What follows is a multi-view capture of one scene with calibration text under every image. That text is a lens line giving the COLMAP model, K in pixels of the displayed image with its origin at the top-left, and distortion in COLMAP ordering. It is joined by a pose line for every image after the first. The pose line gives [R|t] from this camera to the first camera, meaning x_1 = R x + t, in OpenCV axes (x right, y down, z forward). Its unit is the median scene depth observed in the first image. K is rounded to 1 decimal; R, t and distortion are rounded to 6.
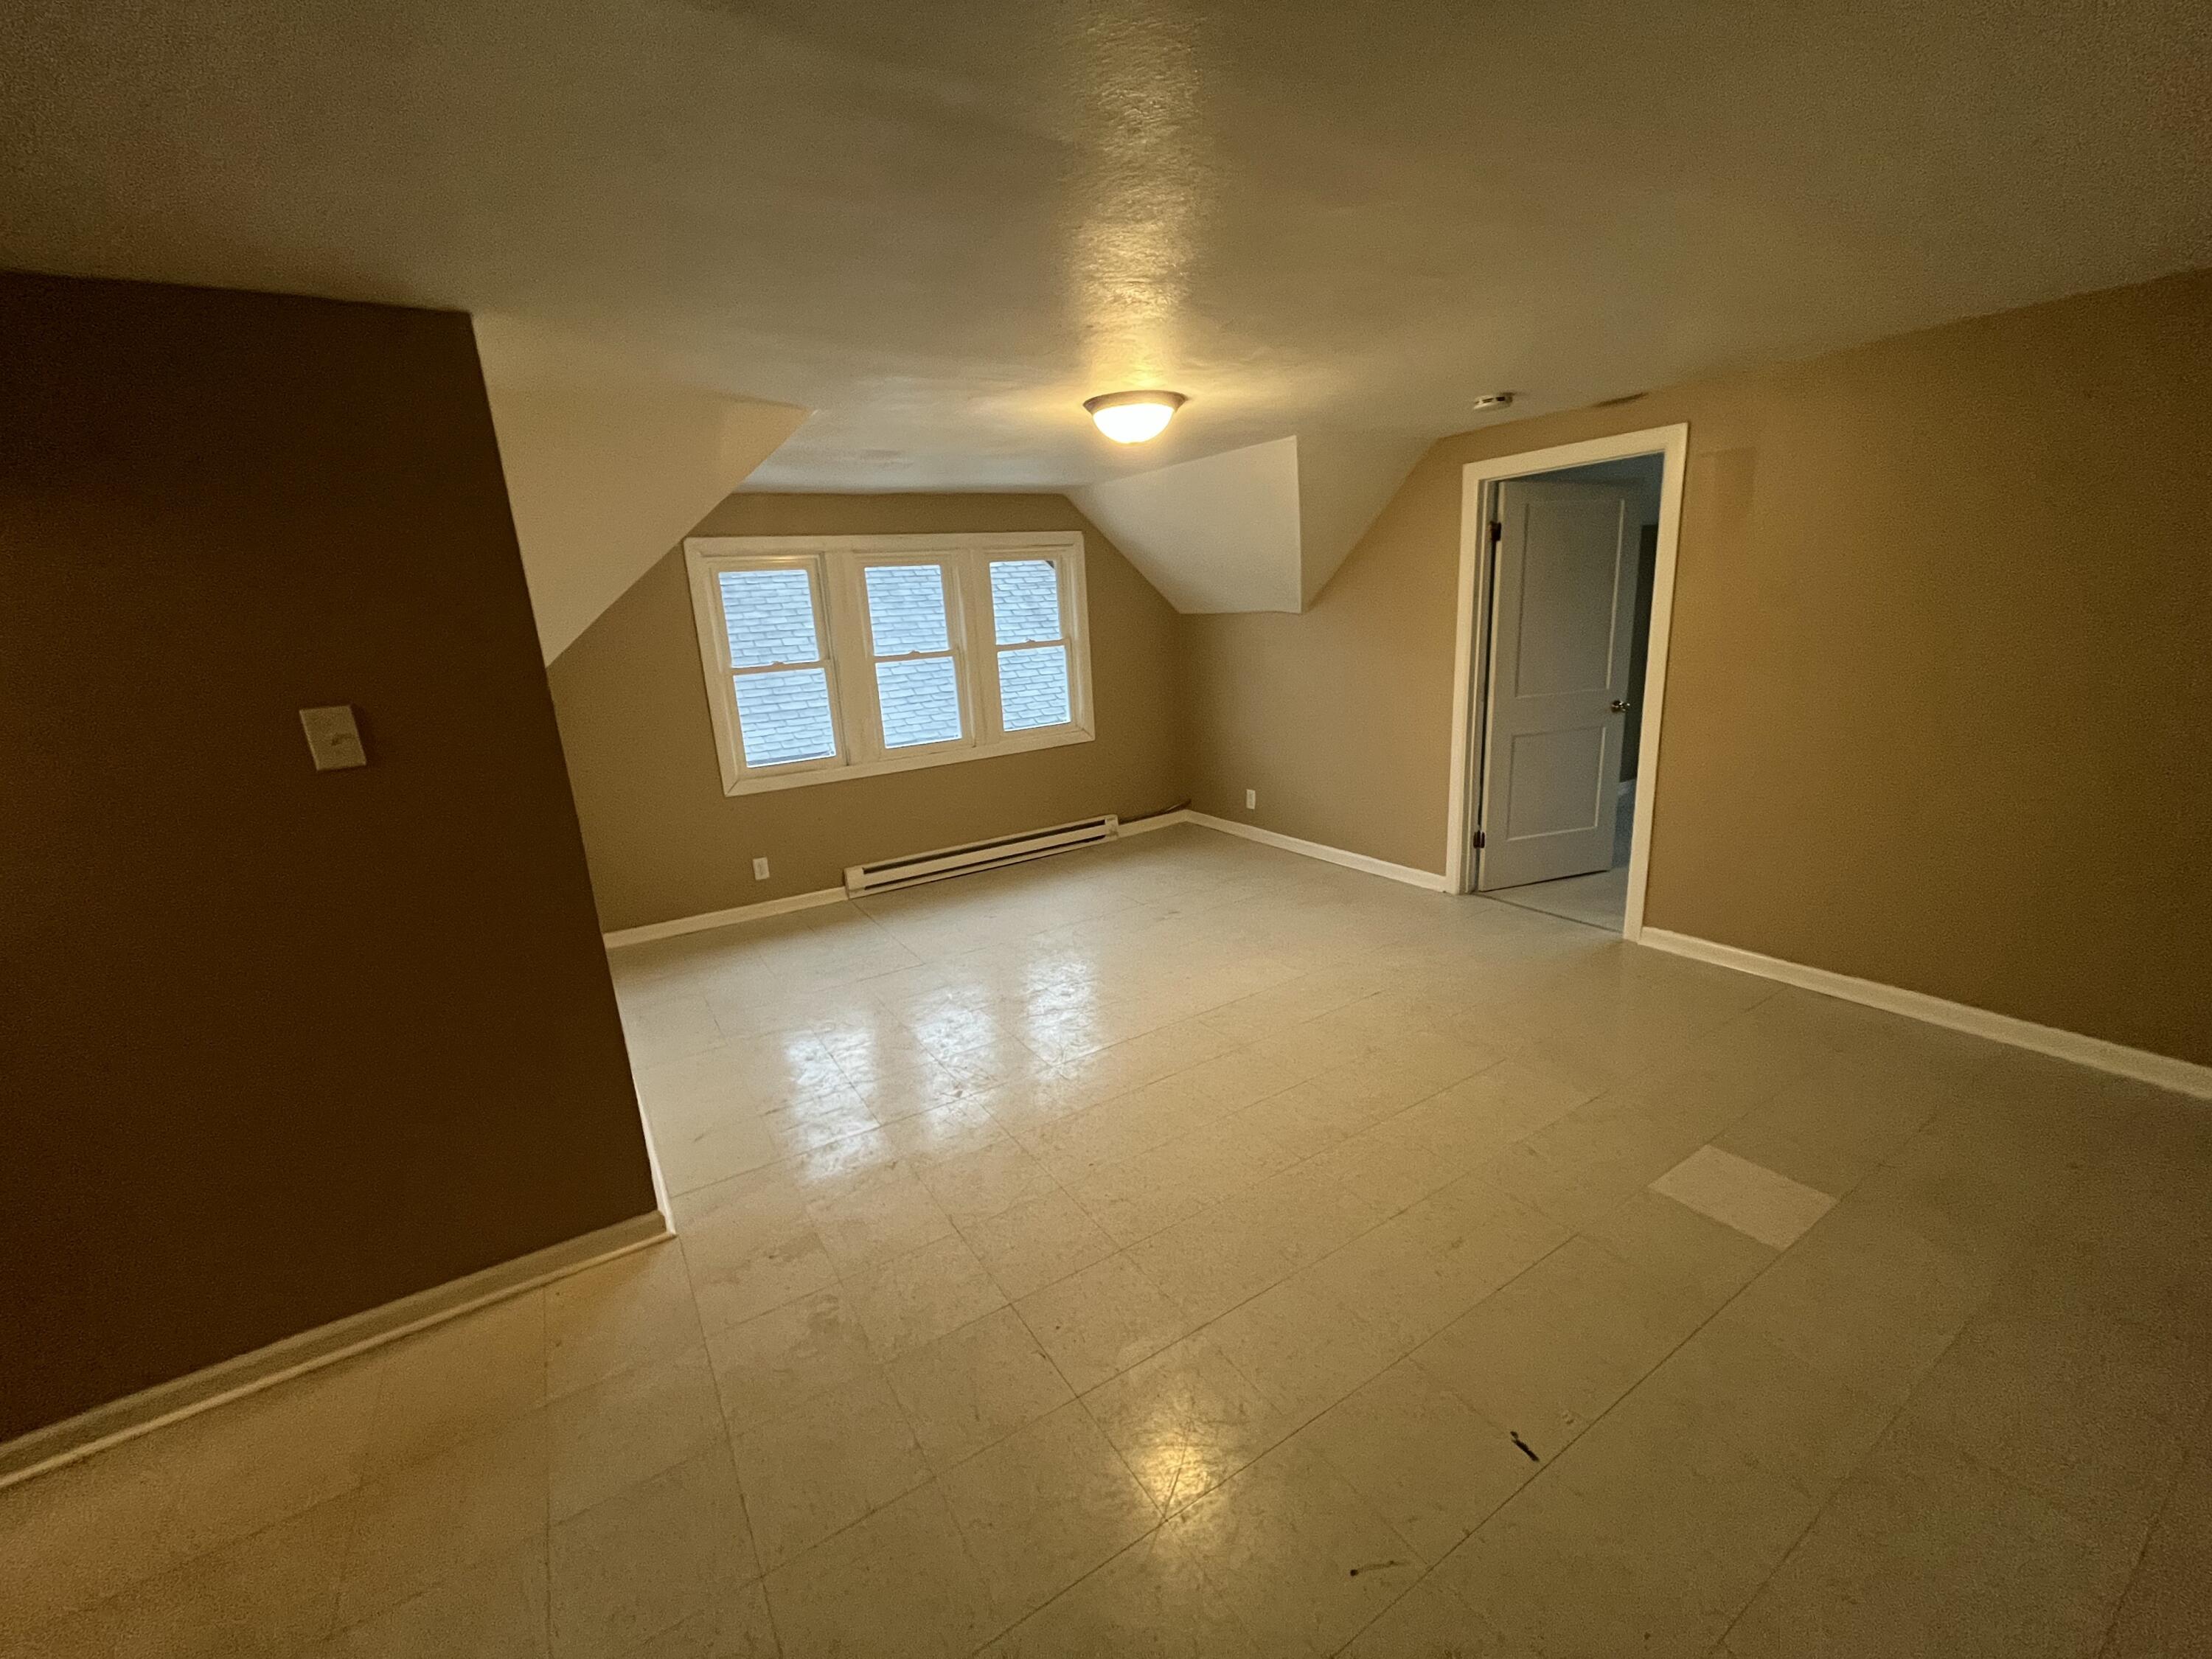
lens RADIAL K [[905.1, 0, 1106.7], [0, 905.1, 839.7], [0, 0, 1]] dist [0.001891, 0.000158]
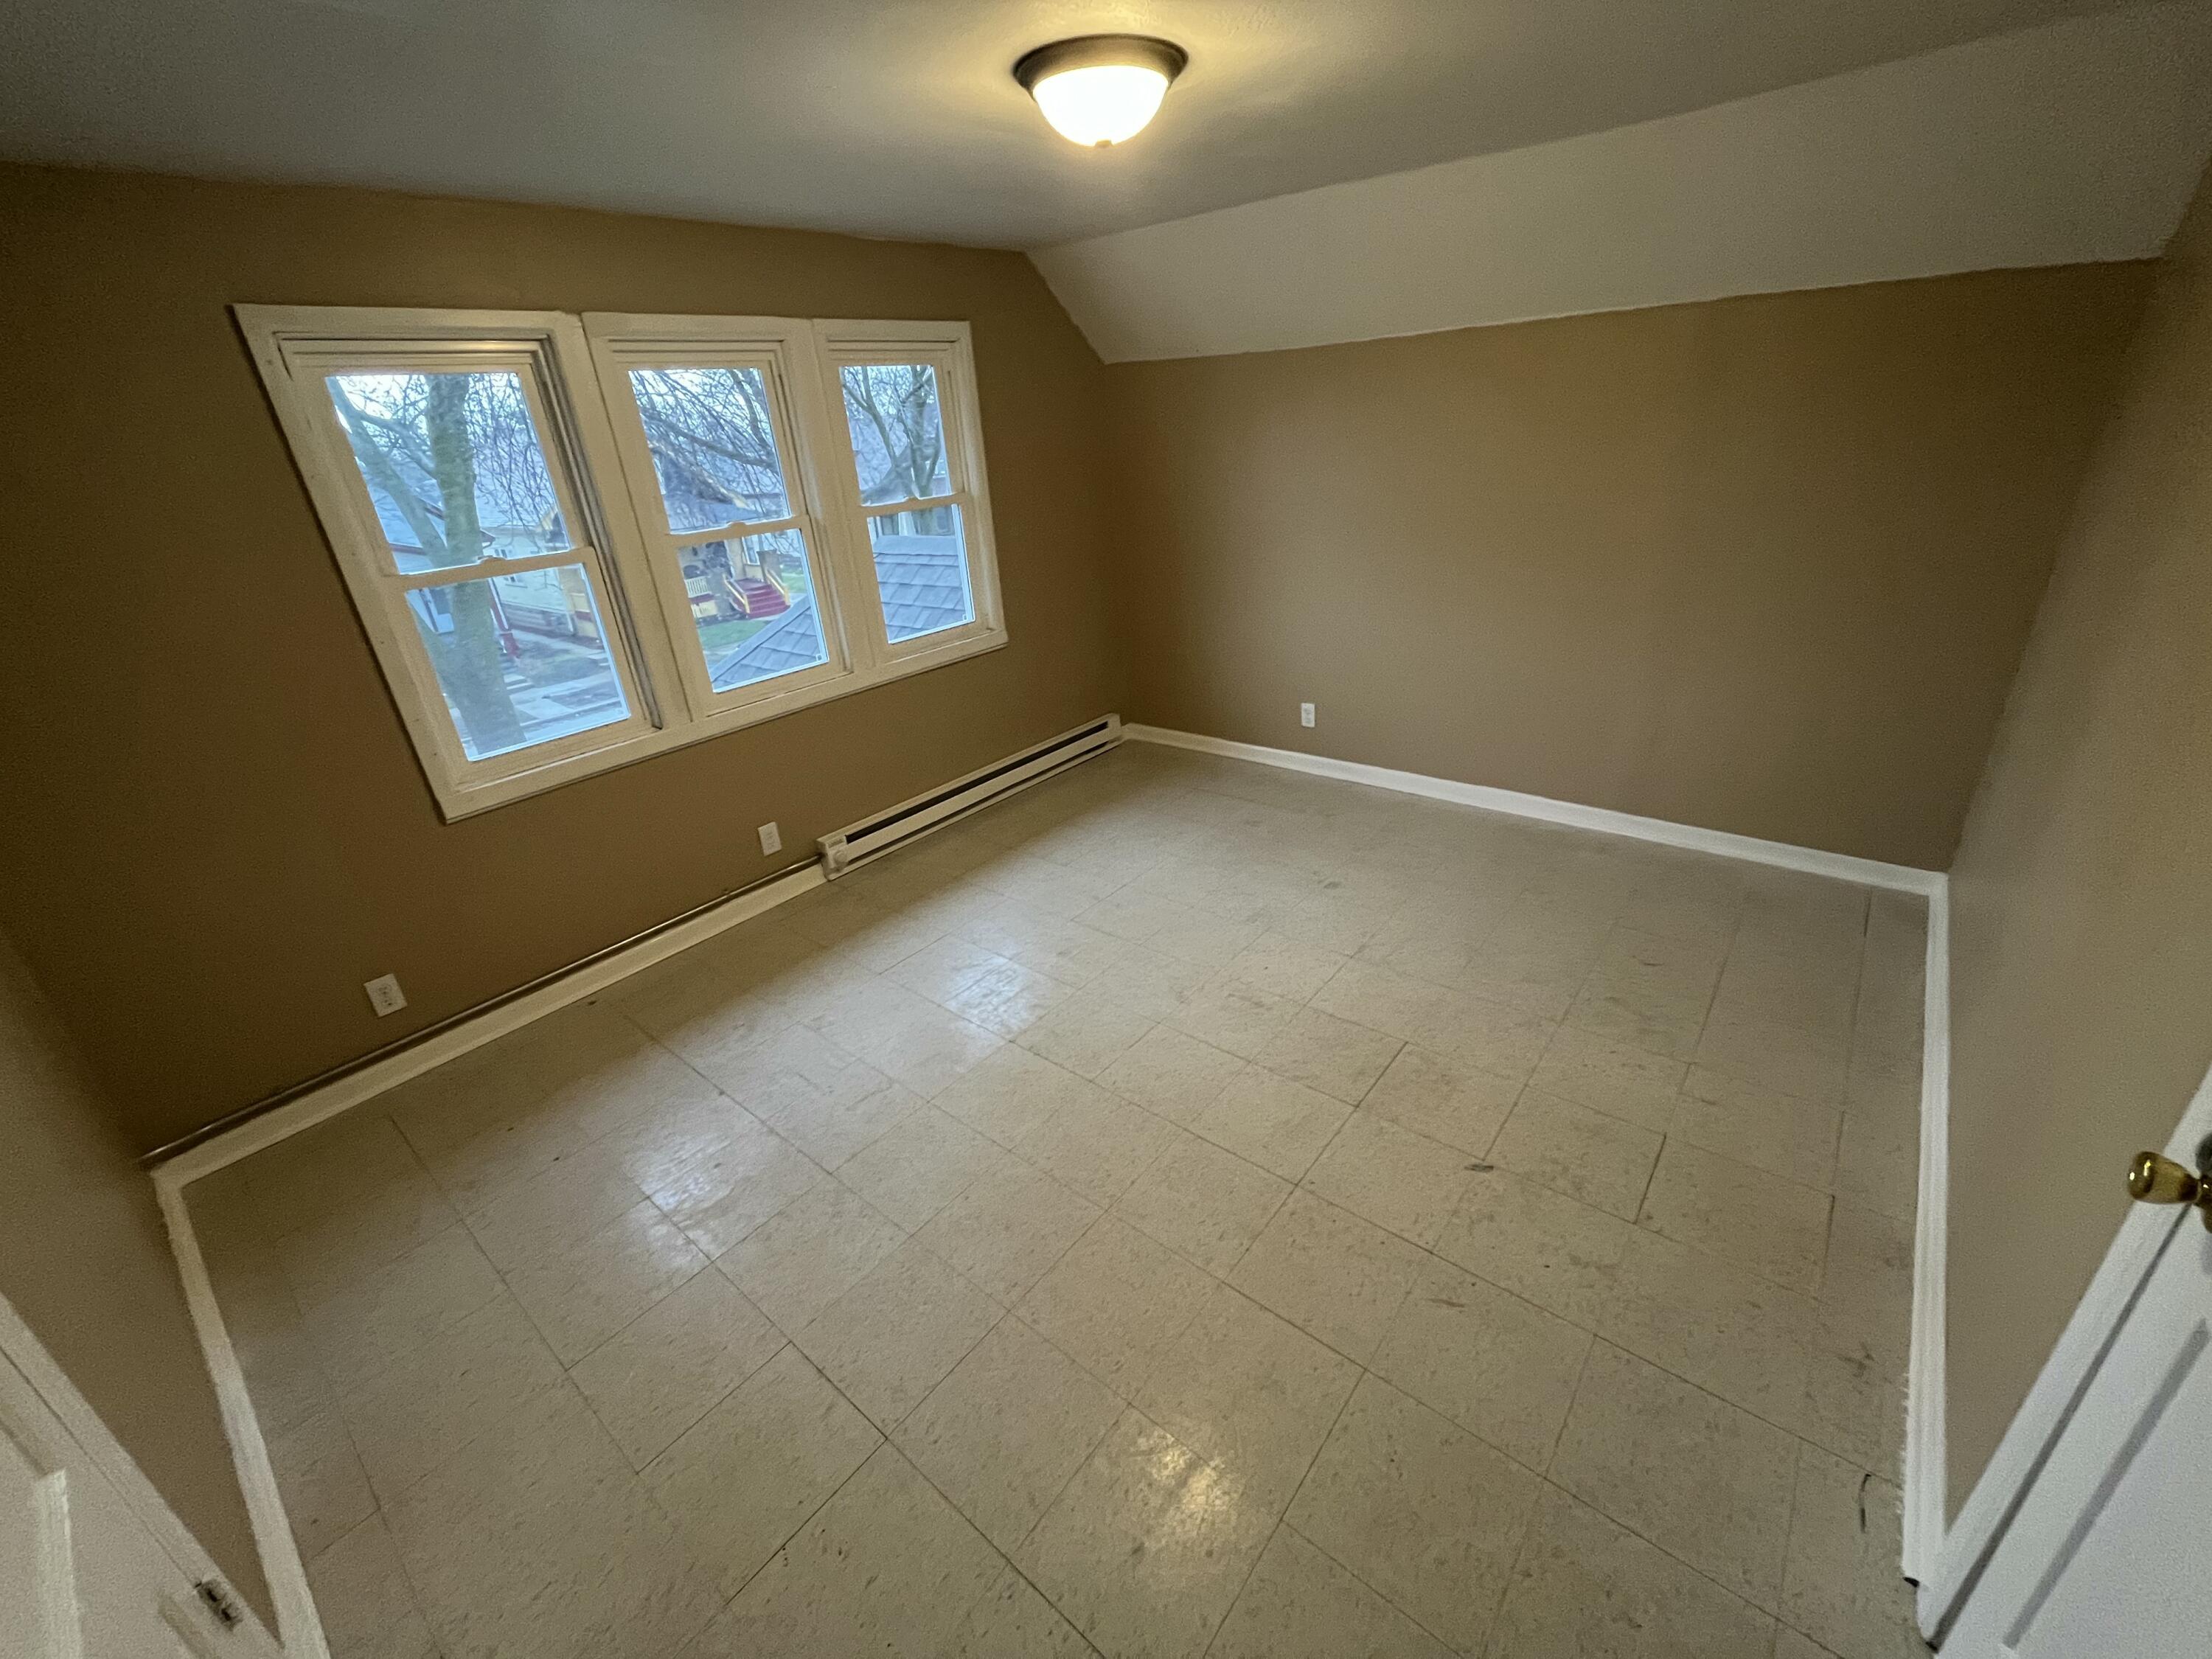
lens RADIAL K [[905.1, 0, 1106.7], [0, 905.1, 839.7], [0, 0, 1]] dist [0.001891, 0.000158]
pose [[0.947540, -0.149912, 0.282303, -0.171924], [0.109496, 0.981992, 0.153953, -0.065167], [-0.300298, -0.114966, 0.946892, 0.317760]]
